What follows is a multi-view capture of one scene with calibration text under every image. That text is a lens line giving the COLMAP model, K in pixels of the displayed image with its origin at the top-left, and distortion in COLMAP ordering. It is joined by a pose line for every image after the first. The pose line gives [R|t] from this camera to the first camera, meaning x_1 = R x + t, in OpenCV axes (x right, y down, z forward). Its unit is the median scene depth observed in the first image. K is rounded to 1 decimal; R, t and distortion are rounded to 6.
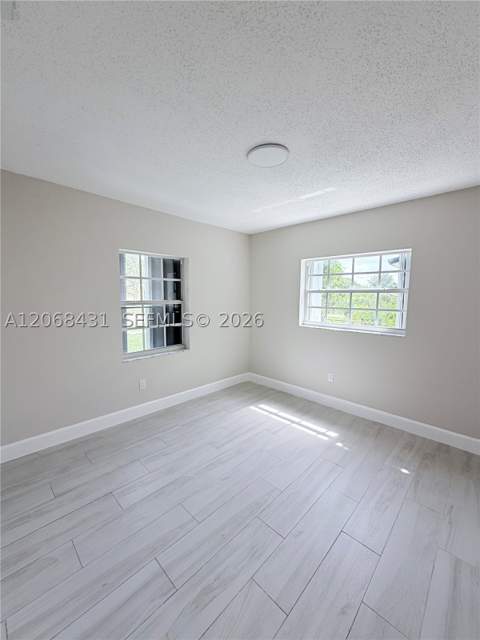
lens RADIAL K [[256.1, 0, 240.0], [0, 256.1, 320.0], [0, 0, 1]] dist [-0.002242, 0.000313]
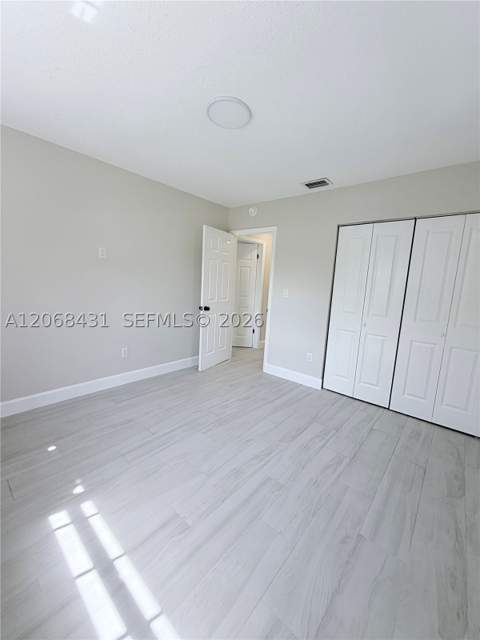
lens RADIAL K [[256.1, 0, 240.0], [0, 256.1, 320.0], [0, 0, 1]] dist [-0.002242, 0.000313]
pose [[-0.995878, -0.058819, -0.069042, 0.067469], [-0.073976, 0.967185, 0.243065, -0.095380], [0.052480, 0.247171, -0.967550, 1.560170]]
